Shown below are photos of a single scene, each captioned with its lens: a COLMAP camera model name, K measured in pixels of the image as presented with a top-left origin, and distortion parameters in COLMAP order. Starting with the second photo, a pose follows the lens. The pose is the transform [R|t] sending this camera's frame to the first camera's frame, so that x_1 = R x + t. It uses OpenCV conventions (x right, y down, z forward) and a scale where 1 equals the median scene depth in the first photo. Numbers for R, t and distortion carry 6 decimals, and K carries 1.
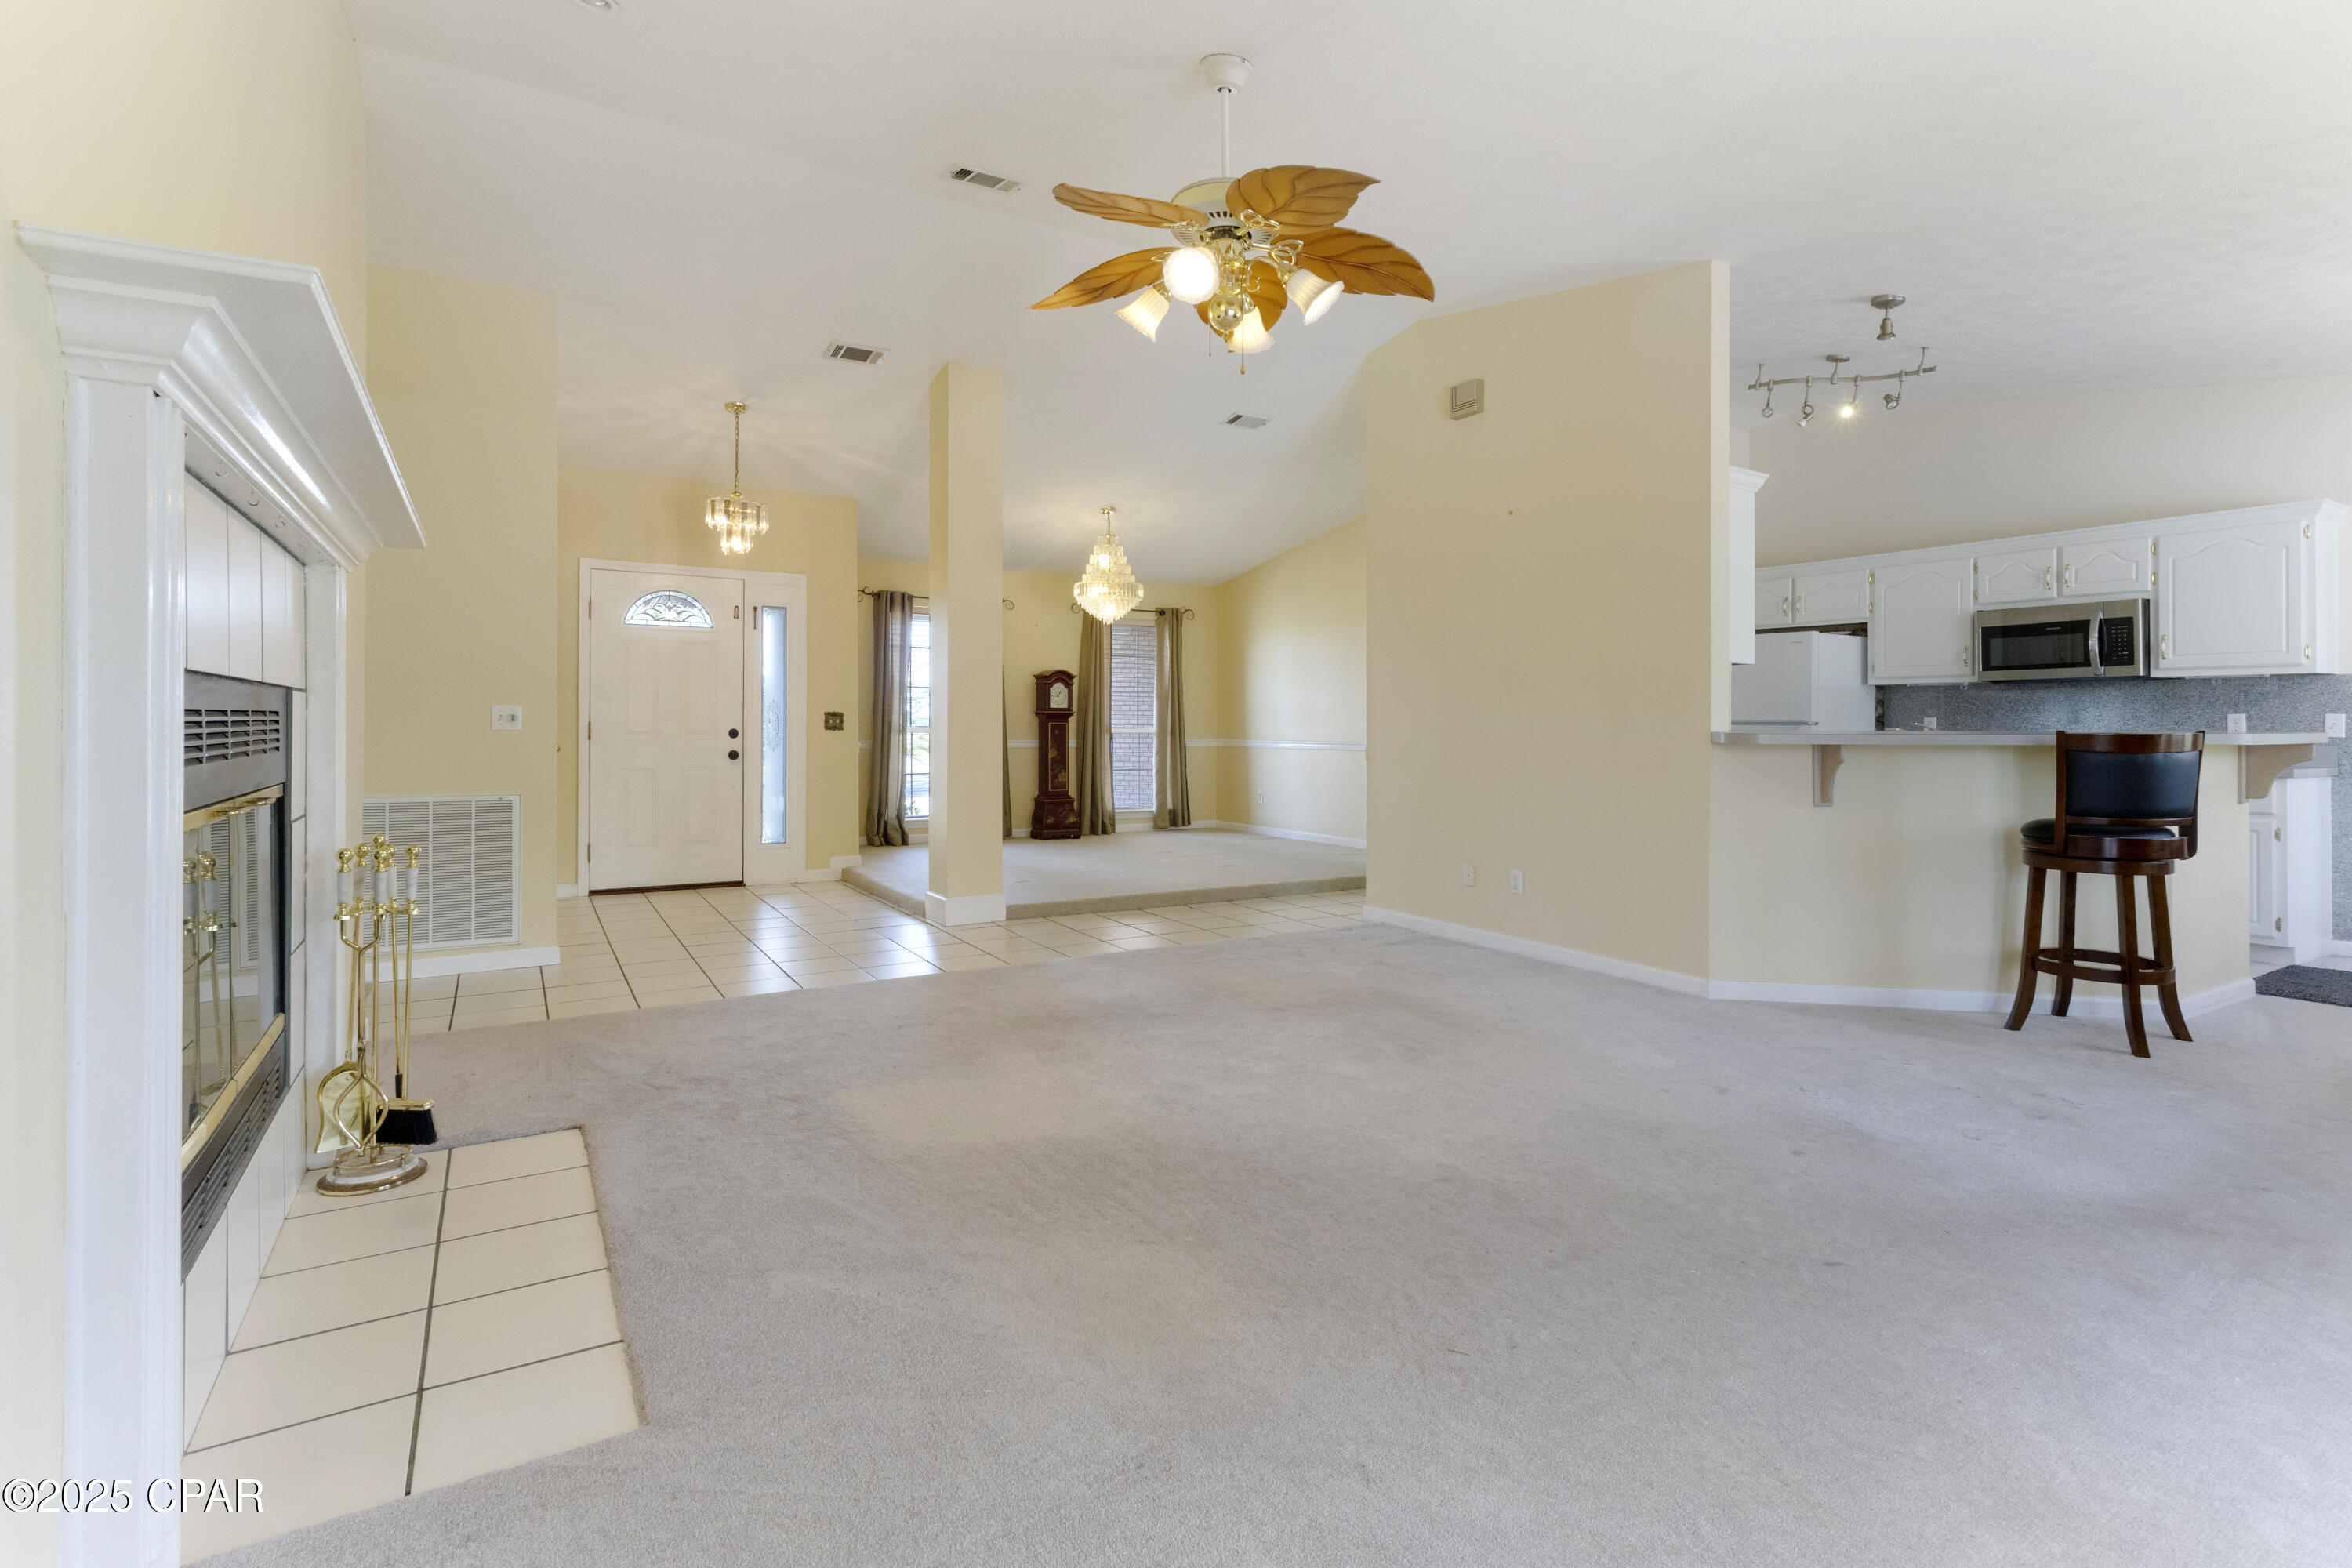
lens RADIAL K [[1113.2, 0, 1176.0], [0, 1113.2, 784.0], [0, 0, 1]] dist [0.001147, -0.000047]
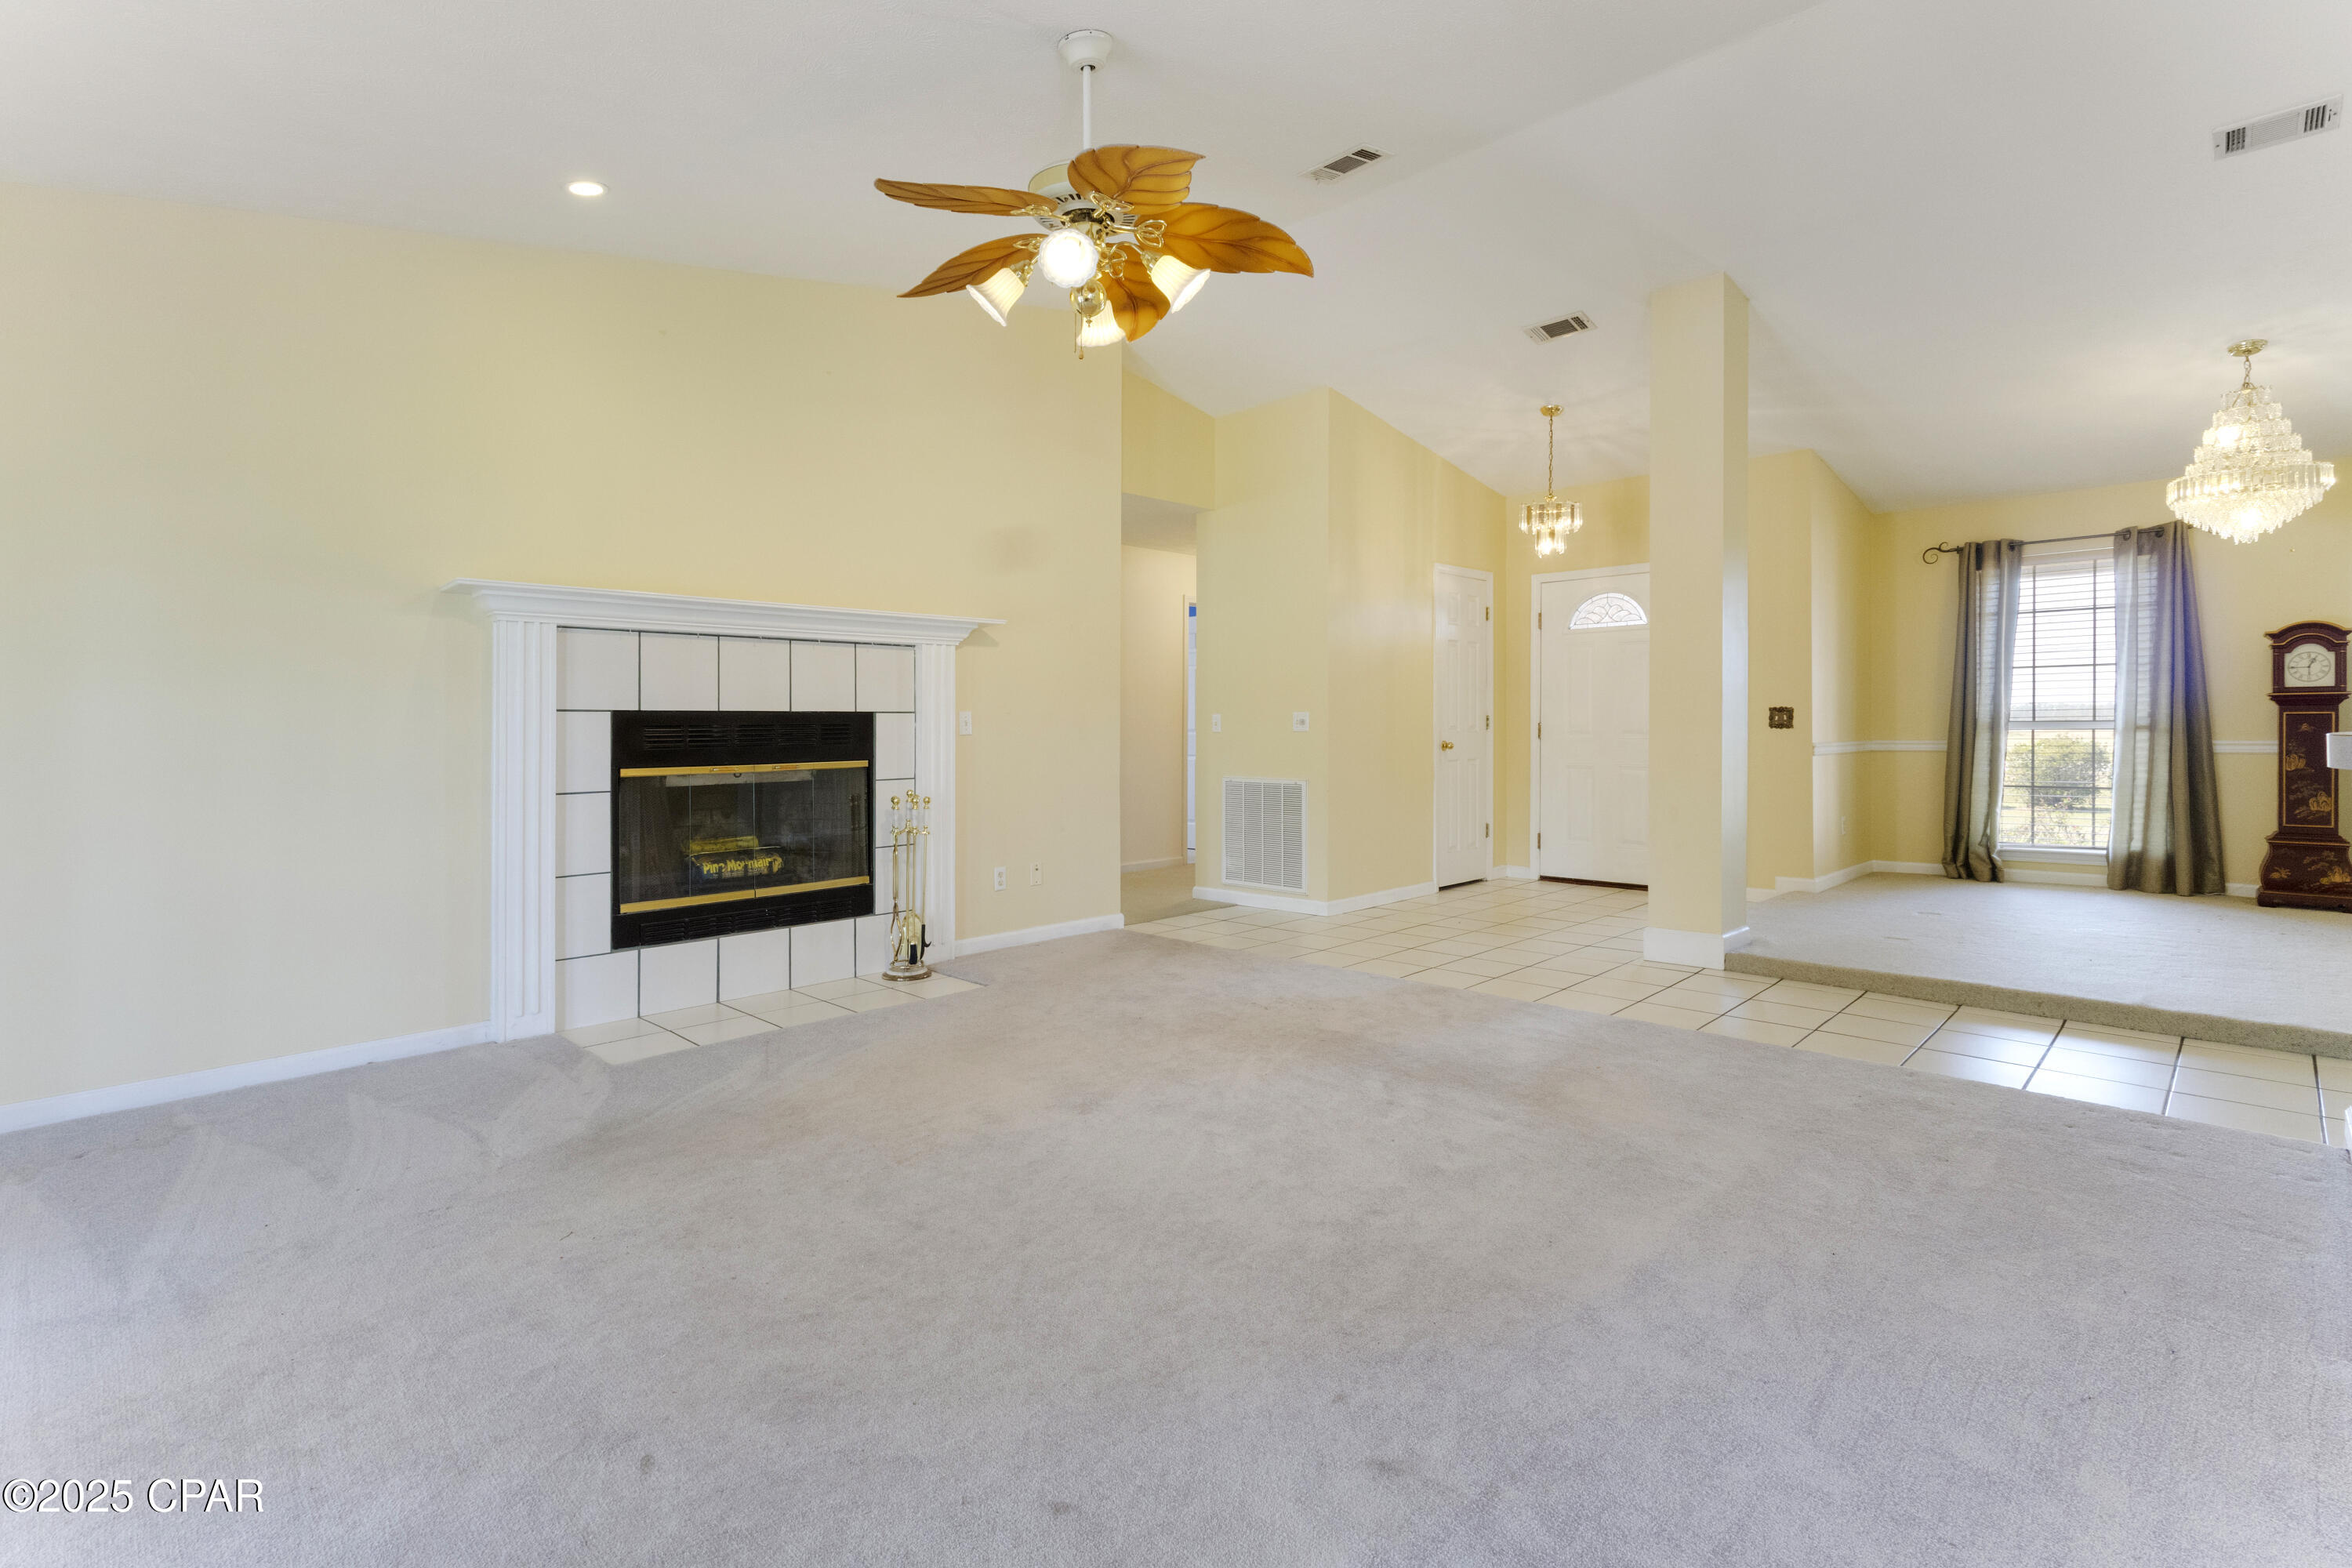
lens RADIAL K [[1076.4, 0, 1181.3], [0, 1076.4, 705.4], [0, 0, 1]] dist [-0.000969, -0.000354]
pose [[0.255673, -0.025477, -0.966428, 0.337383], [-0.039728, 0.998531, -0.036834, -0.015664], [0.965947, 0.047811, 0.254285, 0.319084]]
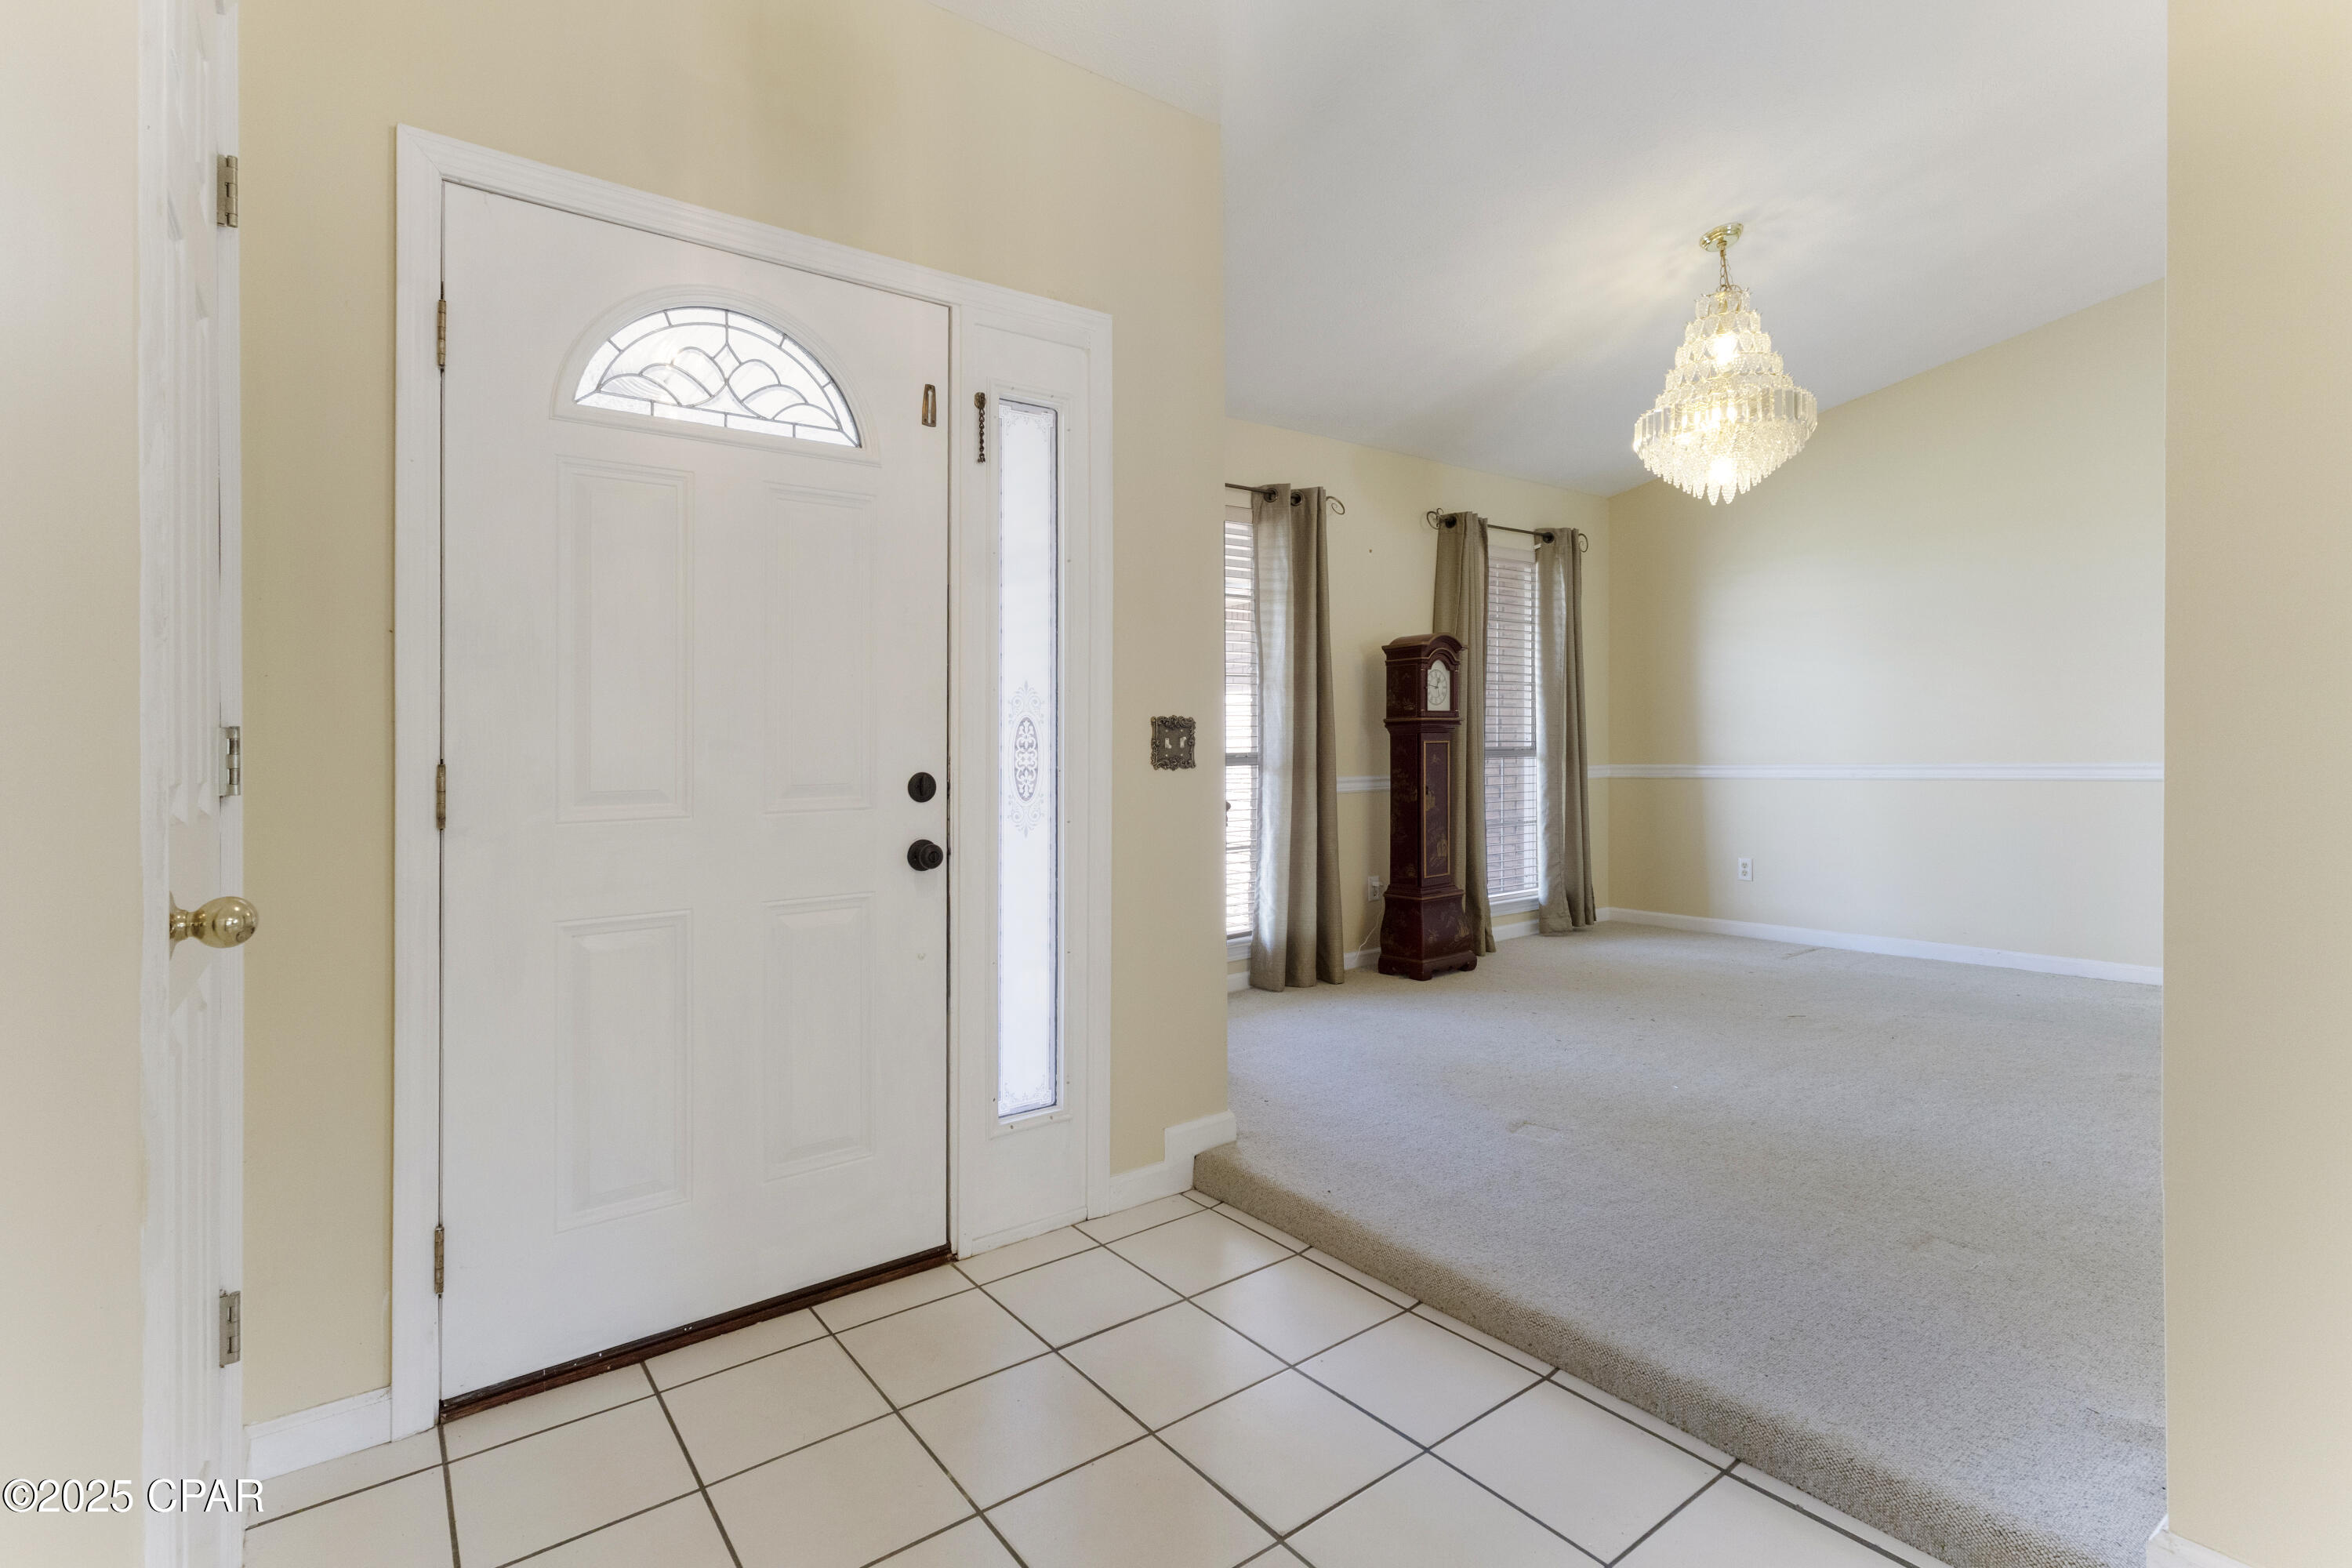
lens RADIAL K [[1097.5, 0, 1166.9], [0, 1097.5, 765.5], [0, 0, 1]] dist [0.000484, -0.000627]
pose [[0.995477, -0.024073, 0.091905, -0.312002], [0.027577, 0.998933, -0.037047, -0.033215], [-0.090915, 0.039414, 0.995078, 0.597489]]
